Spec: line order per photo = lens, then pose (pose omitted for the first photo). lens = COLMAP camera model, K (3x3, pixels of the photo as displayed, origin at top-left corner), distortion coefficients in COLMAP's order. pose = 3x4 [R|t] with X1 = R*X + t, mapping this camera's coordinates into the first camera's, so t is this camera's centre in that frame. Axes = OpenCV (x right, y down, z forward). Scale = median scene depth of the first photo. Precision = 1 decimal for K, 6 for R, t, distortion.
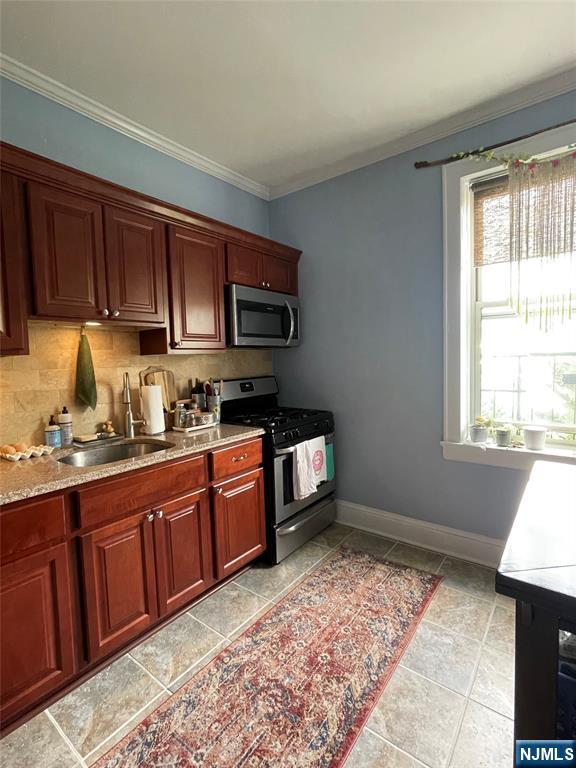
lens RADIAL K [[368.1, 0, 286.4], [0, 368.1, 381.6], [0, 0, 1]] dist [-0.004327, 0.003090]
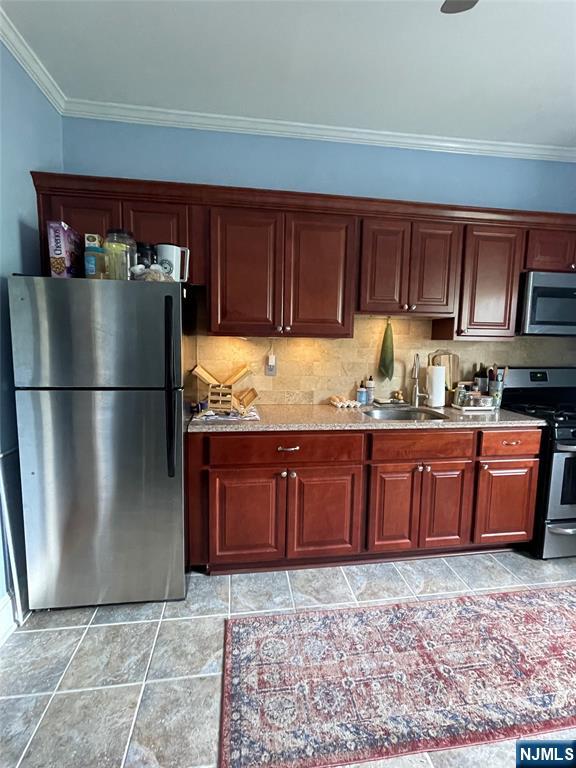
lens RADIAL K [[368.1, 0, 290.0], [0, 368.1, 380.6], [0, 0, 1]] dist [-0.004327, 0.003090]
pose [[0.715192, 0.118248, -0.688852, 0.136635], [-0.080437, 0.992961, 0.086939, -0.008904], [0.694284, -0.006769, 0.719670, -0.209589]]
